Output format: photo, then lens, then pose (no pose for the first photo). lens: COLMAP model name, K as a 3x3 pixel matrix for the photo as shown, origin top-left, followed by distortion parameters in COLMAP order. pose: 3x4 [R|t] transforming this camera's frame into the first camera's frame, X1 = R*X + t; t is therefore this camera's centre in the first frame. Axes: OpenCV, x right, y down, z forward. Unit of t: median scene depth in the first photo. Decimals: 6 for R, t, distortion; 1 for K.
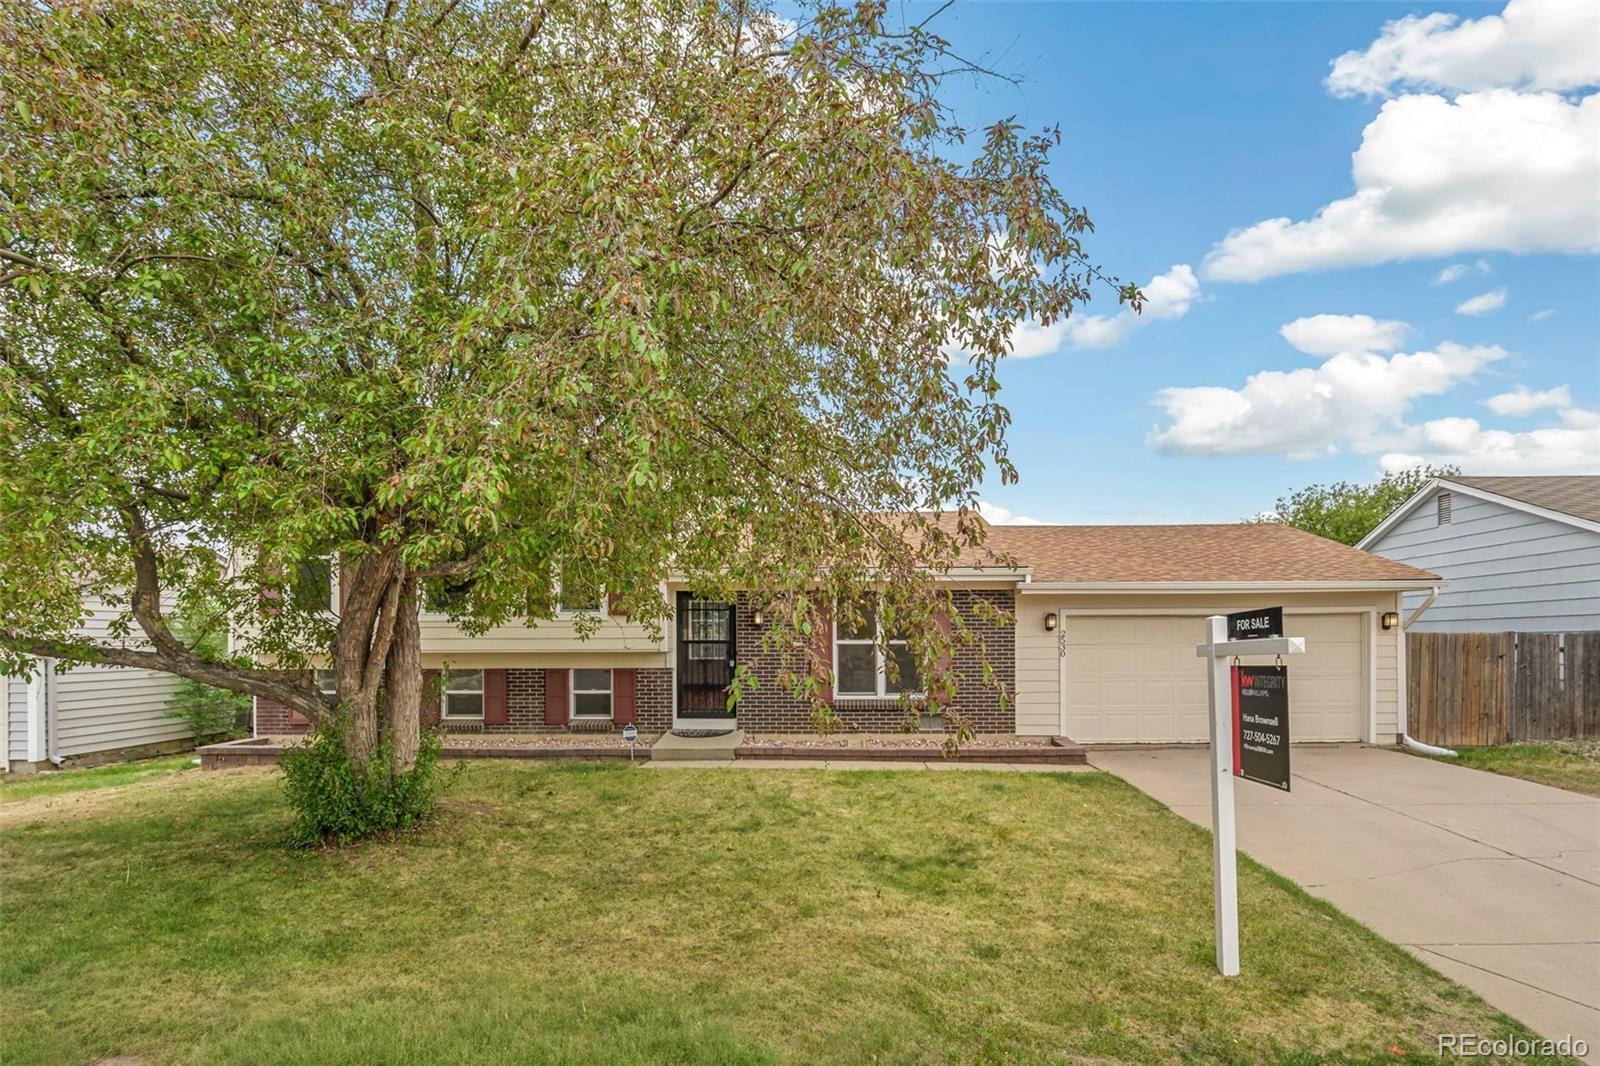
lens RADIAL K [[718.3, 0, 827.3], [0, 718.3, 668.9], [0, 0, 1]] dist [0.008665, 0.000486]
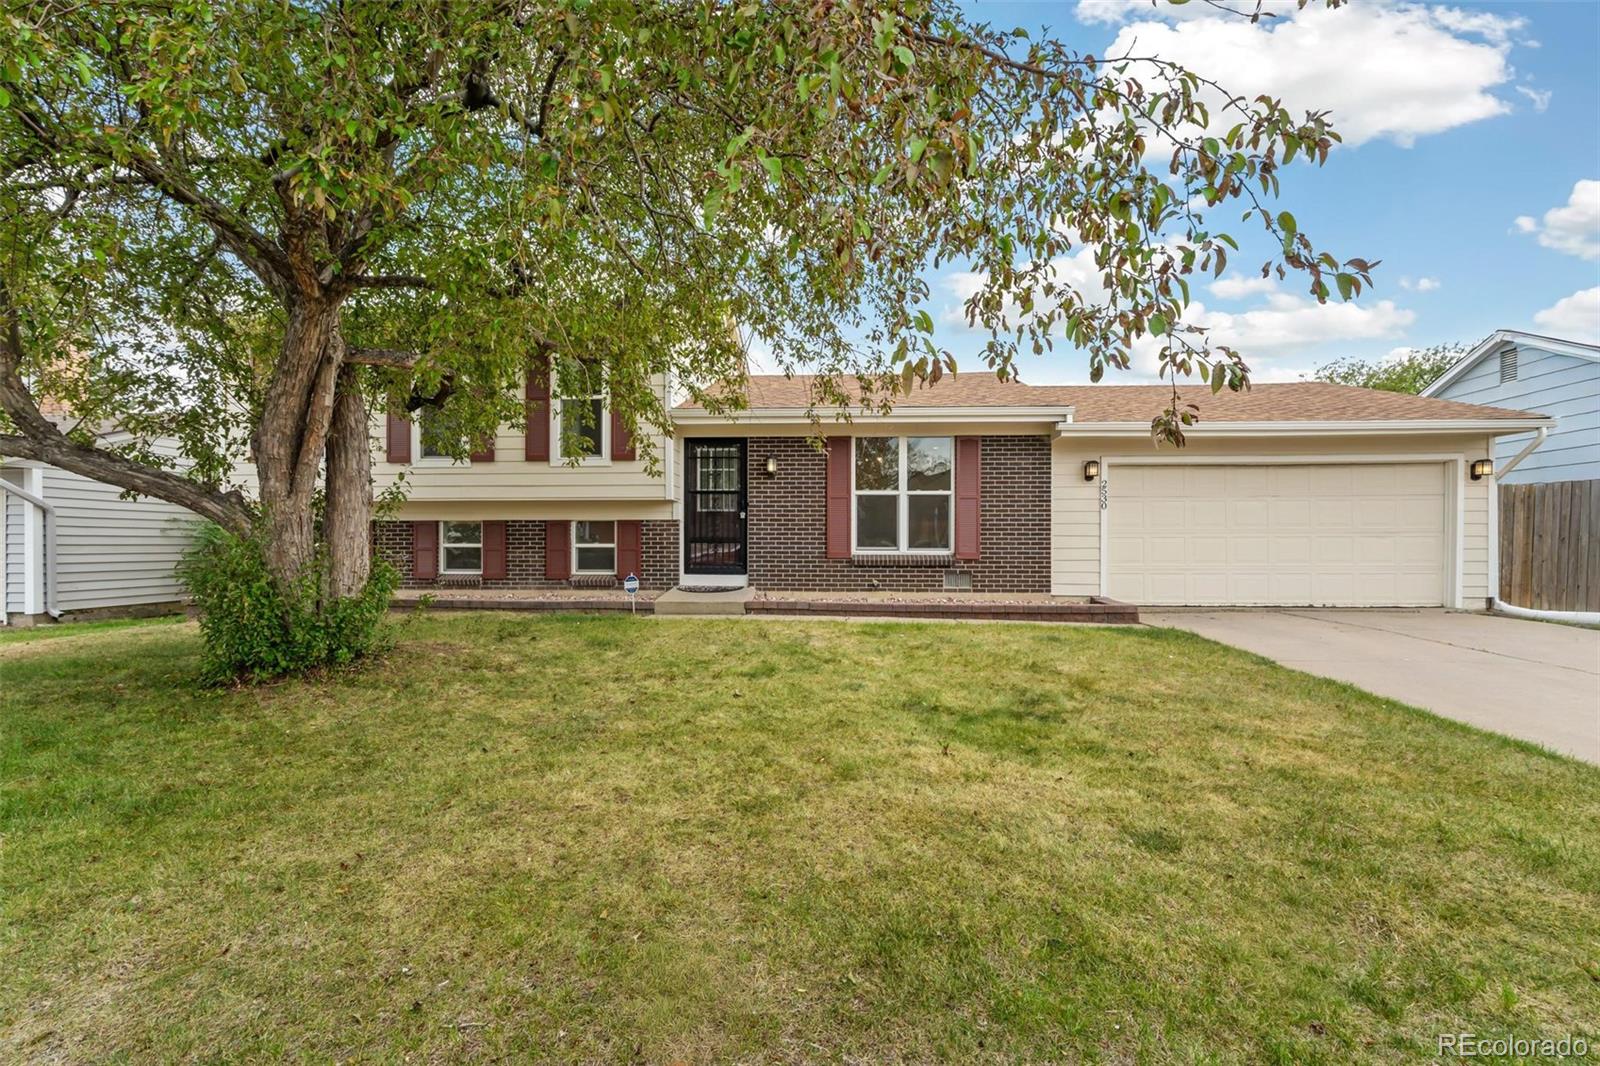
lens RADIAL K [[718.3, 0, 807.9], [0, 718.3, 541.1], [0, 0, 1]] dist [0.008665, 0.000486]
pose [[0.999071, 0.005855, -0.042686, -0.010410], [-0.005985, 0.999978, -0.002917, 0.034094], [0.042668, 0.003170, 0.999084, 0.089526]]
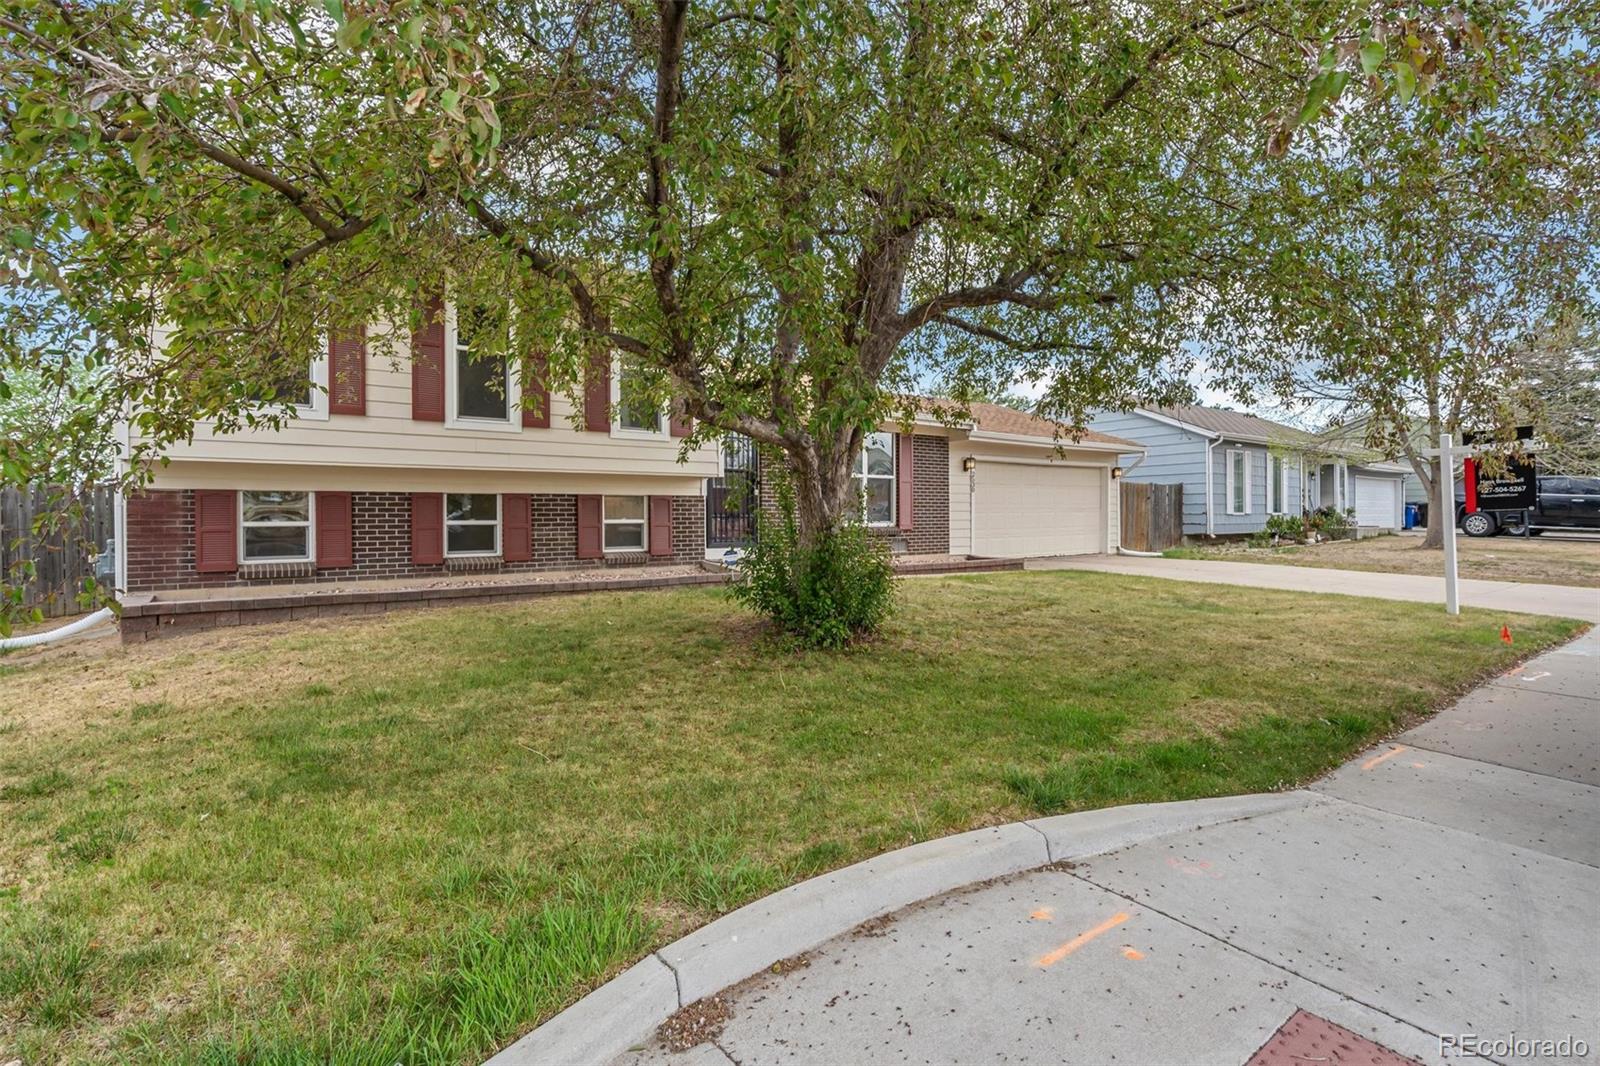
lens RADIAL K [[762.7, 0, 802.7], [0, 762.7, 521.6], [0, 0, 1]] dist [0.004377, 0.000092]
pose [[0.792693, -0.002986, 0.609614, -0.891237], [0.002843, 0.999995, 0.001202, 0.039427], [-0.609615, 0.000780, 0.792697, 0.138422]]
